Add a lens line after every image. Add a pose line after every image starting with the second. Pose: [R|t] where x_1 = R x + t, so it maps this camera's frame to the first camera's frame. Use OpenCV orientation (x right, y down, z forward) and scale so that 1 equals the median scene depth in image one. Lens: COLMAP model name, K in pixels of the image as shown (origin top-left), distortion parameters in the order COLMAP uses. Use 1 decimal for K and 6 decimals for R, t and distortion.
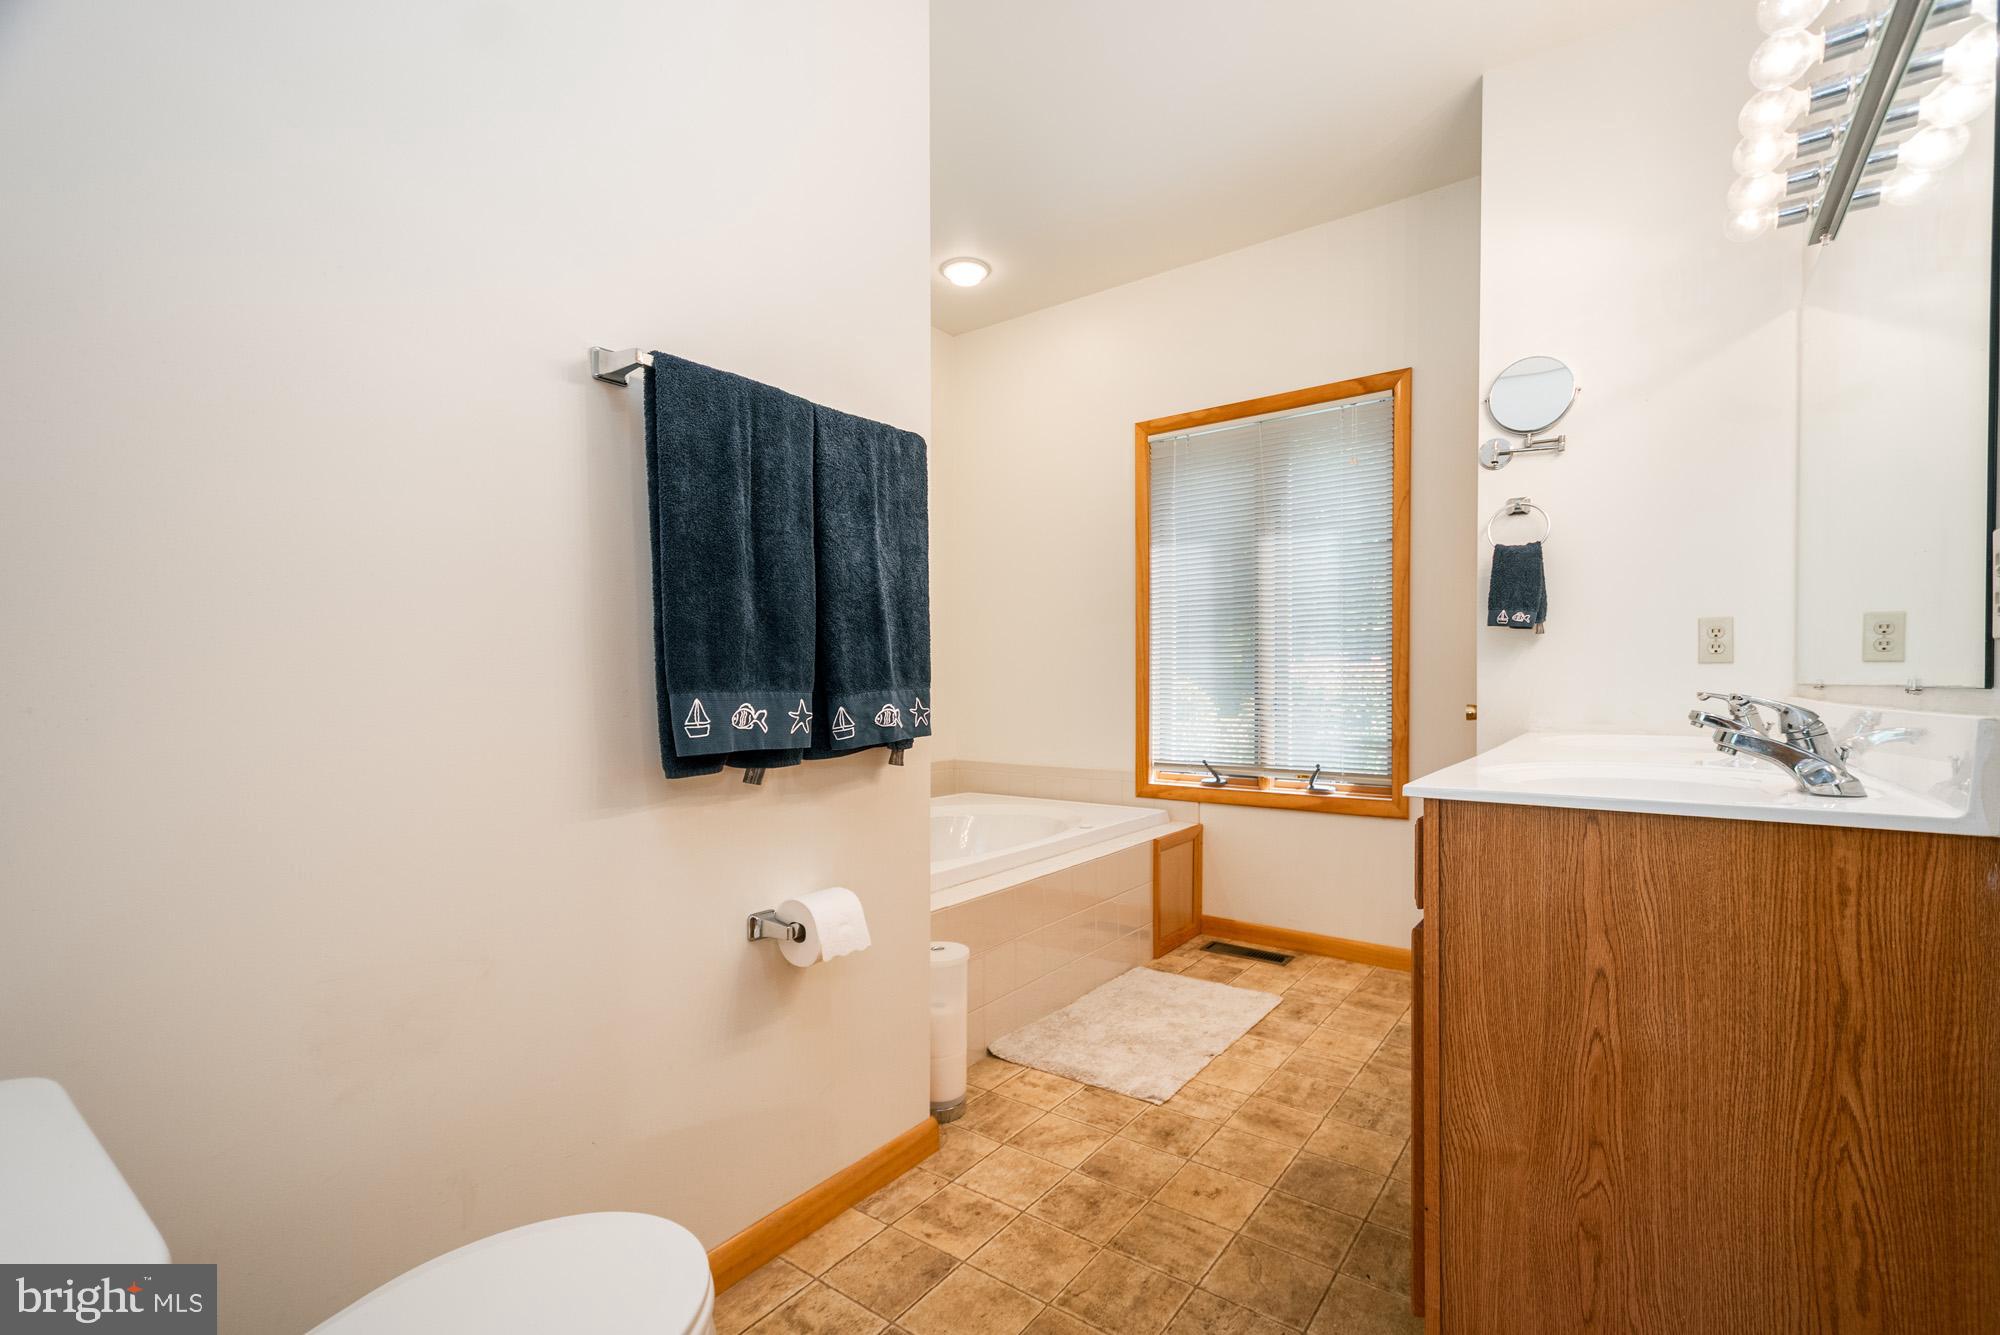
lens RADIAL K [[890.0, 0, 1004.6], [0, 890.0, 676.0], [0, 0, 1]] dist [0.002671, -0.001154]
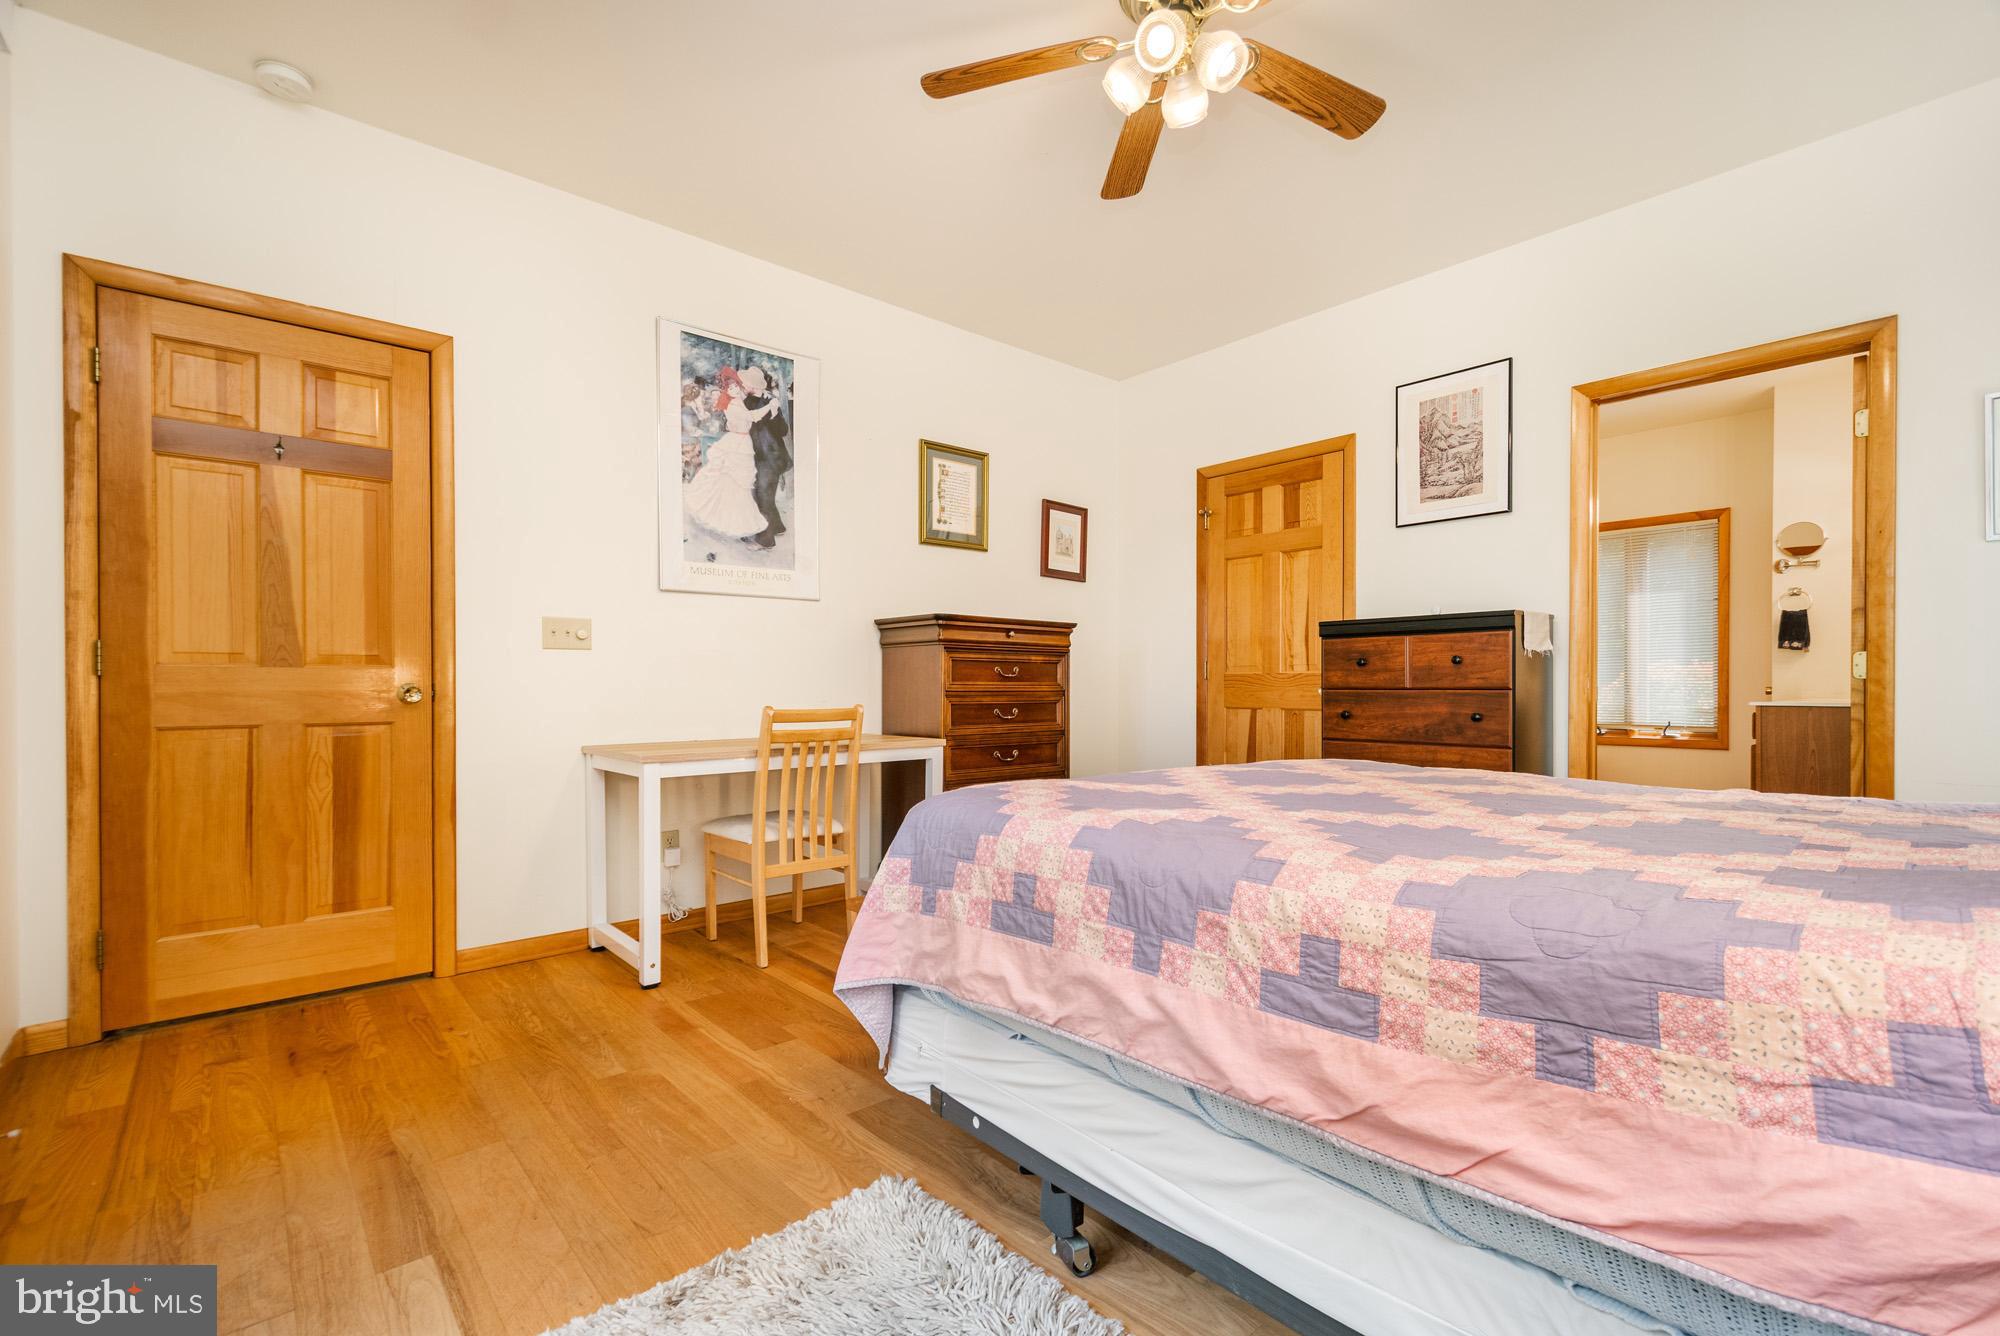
lens RADIAL K [[887.4, 0, 994.0], [0, 887.4, 677.6], [0, 0, 1]] dist [0.001914, -0.002034]
pose [[0.974314, 0.001428, -0.225187, -0.793537], [-0.001168, 0.999998, 0.001287, 0.012575], [0.225189, -0.000991, 0.974315, -1.467321]]
